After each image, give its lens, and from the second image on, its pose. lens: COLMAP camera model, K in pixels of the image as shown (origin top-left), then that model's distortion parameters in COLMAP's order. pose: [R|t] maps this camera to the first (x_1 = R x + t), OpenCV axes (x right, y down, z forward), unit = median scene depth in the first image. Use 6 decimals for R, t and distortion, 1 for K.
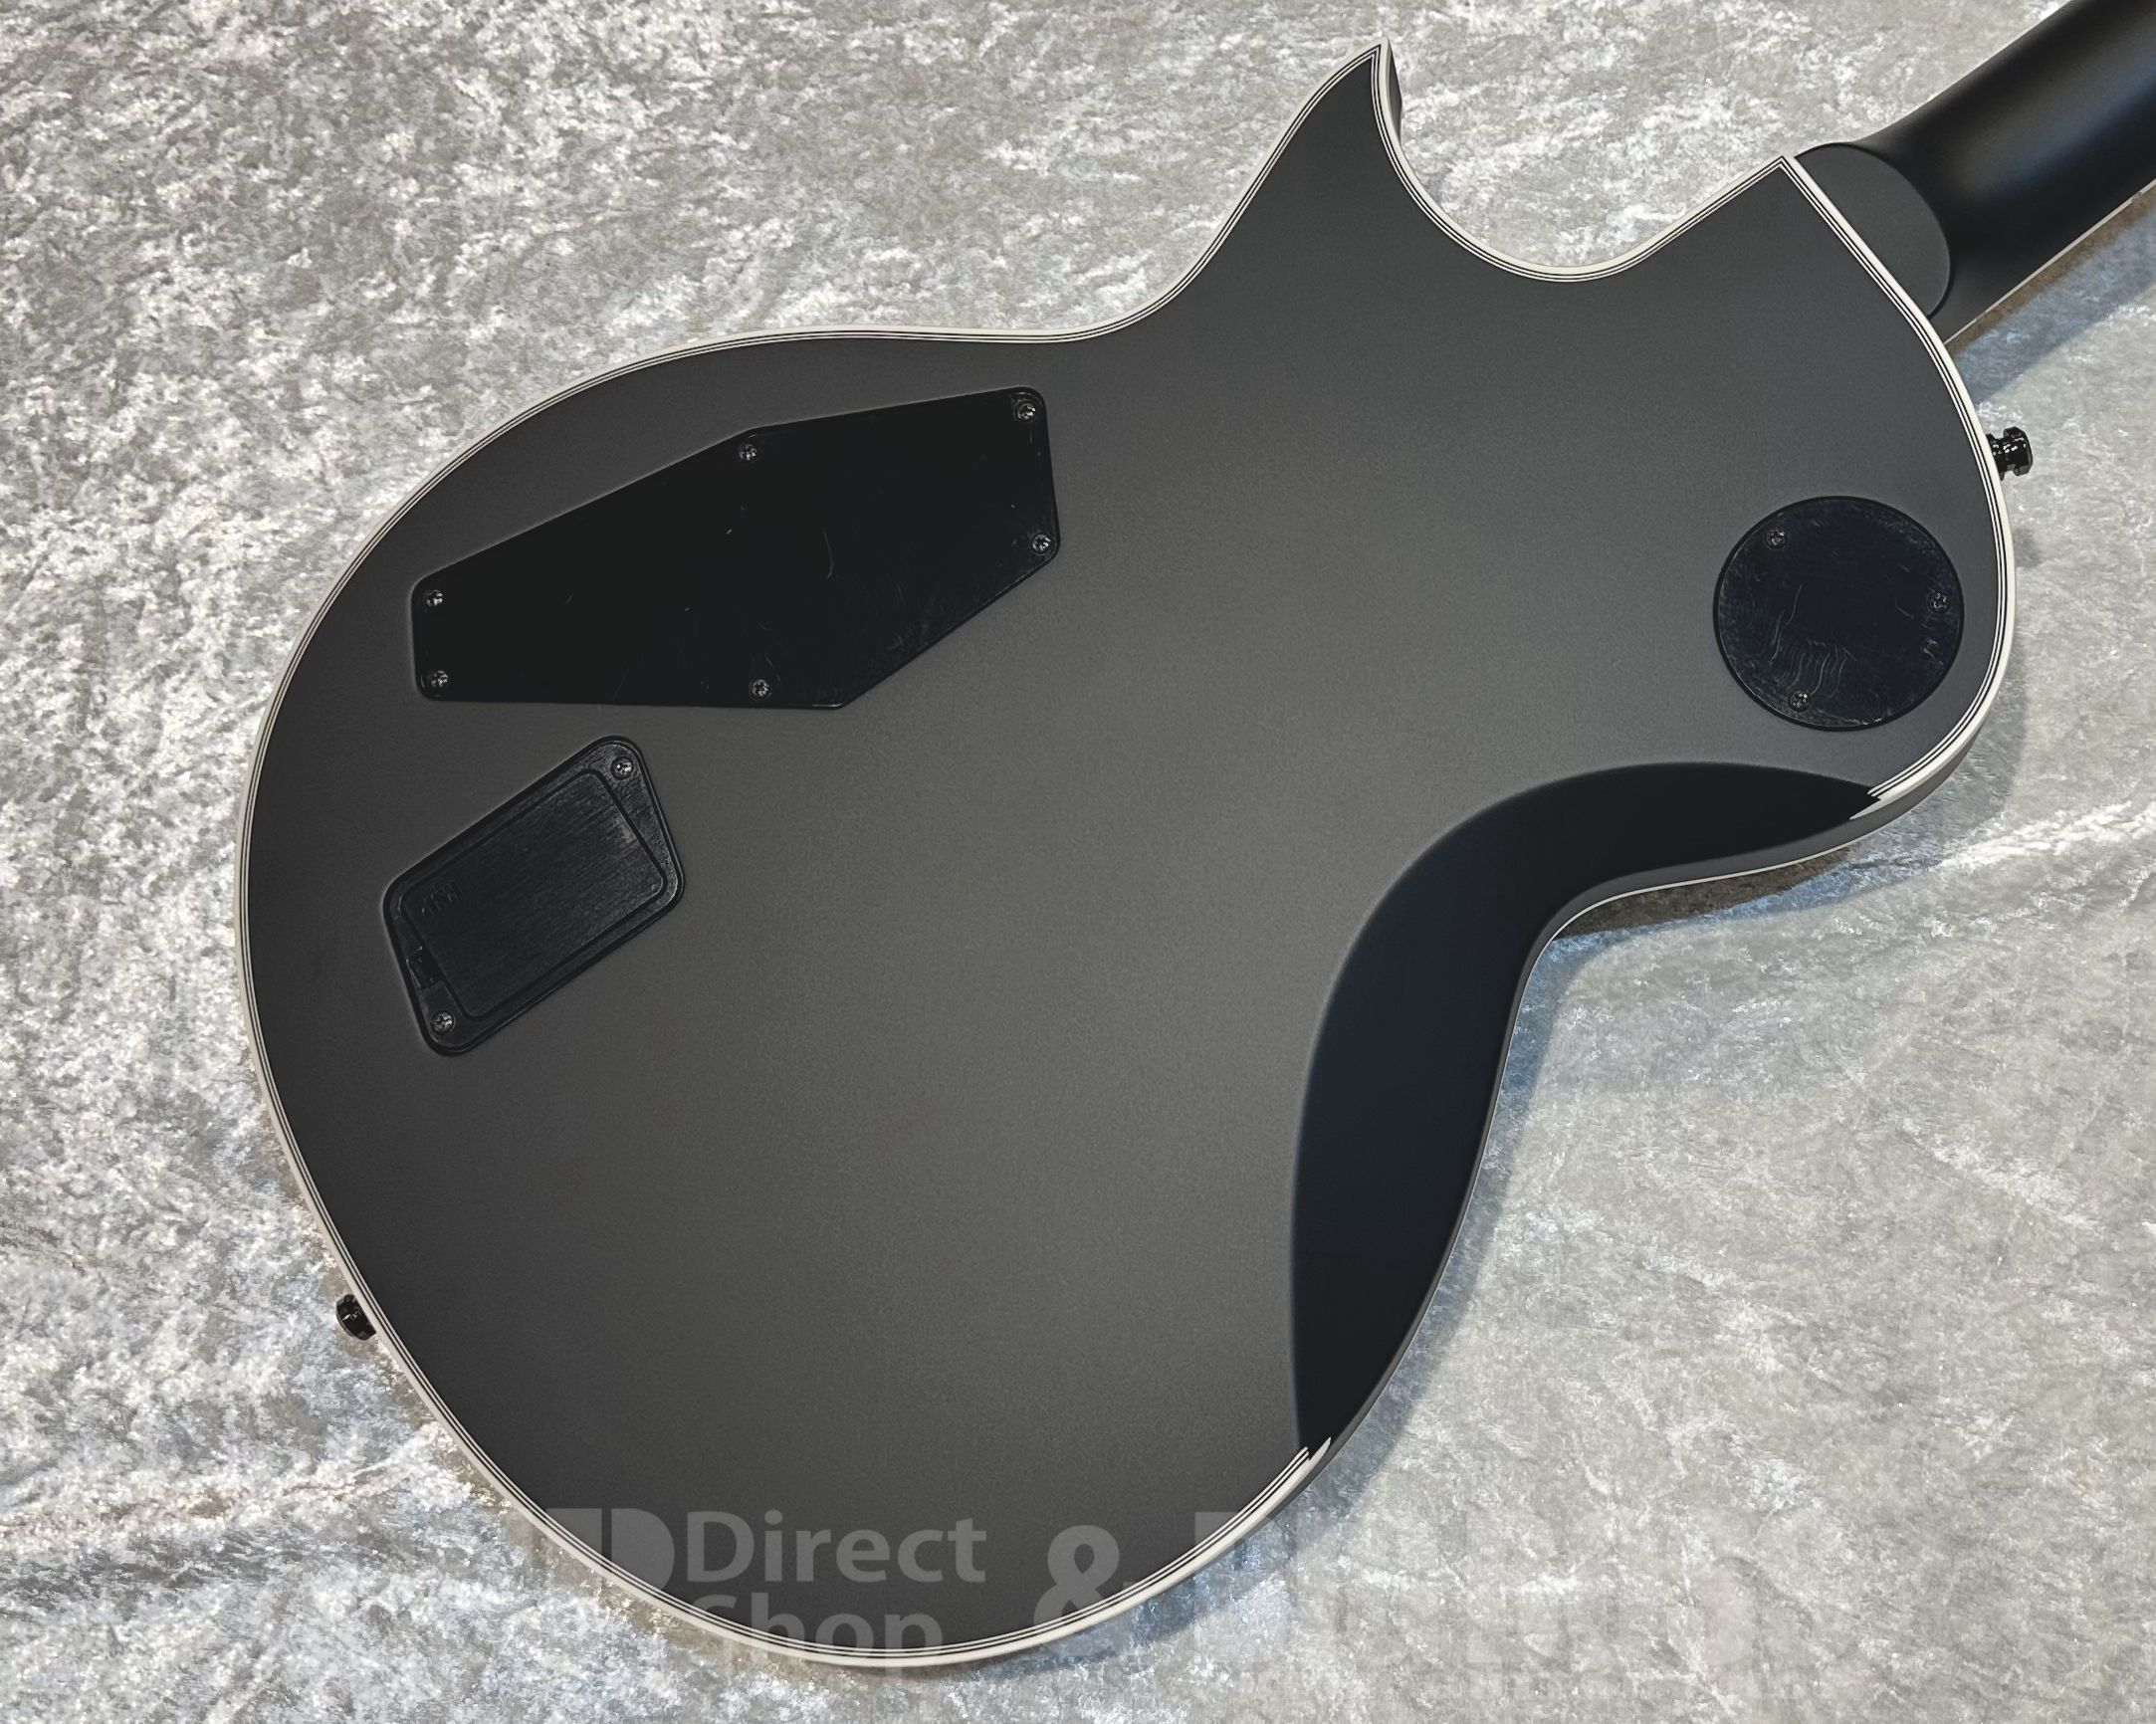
lens RADIAL K [[1617.0, 0, 1072.1], [0, 1617.0, 875.8], [0, 0, 1]] dist [-0.000017, -0.006499]
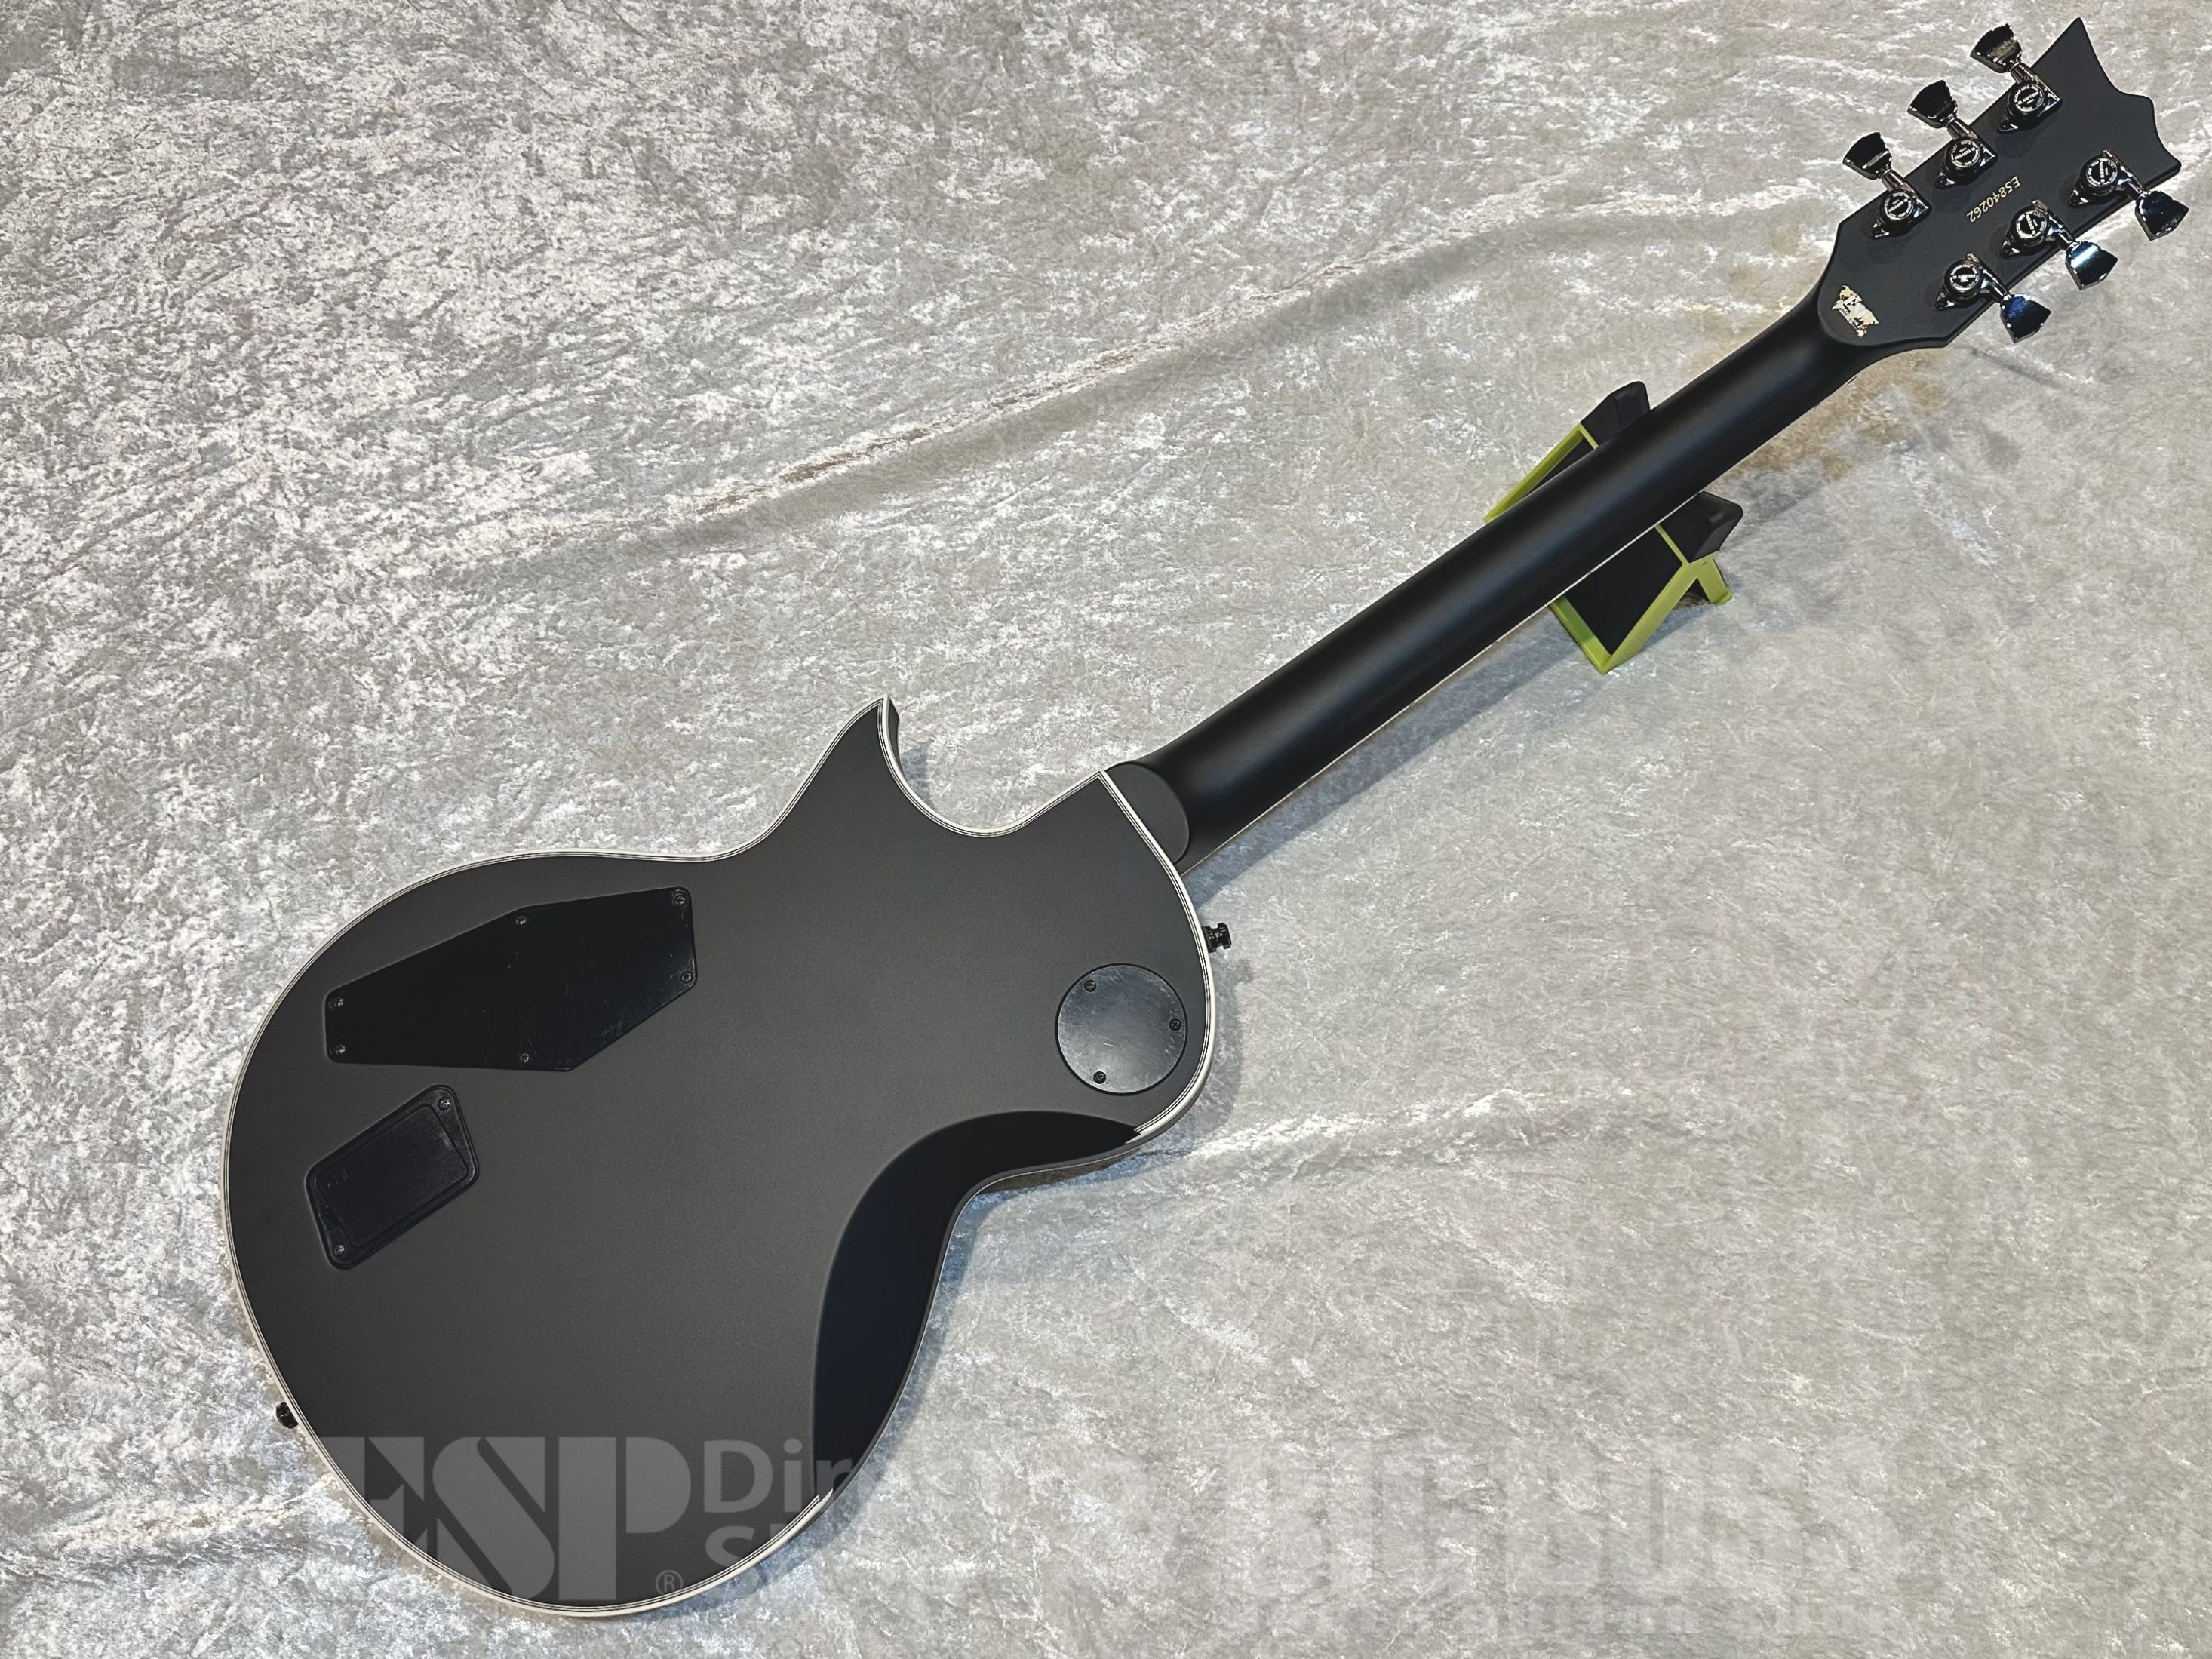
lens RADIAL K [[1511.2, 0, 1115.8], [0, 1511.2, 830.7], [0, 0, 1]] dist [0.058727, -0.041330]
pose [[0.940540, 0.077011, 0.330838, -0.167927], [-0.002847, 0.975714, -0.219028, 0.019327], [-0.339671, 0.205062, 0.917918, -0.805075]]
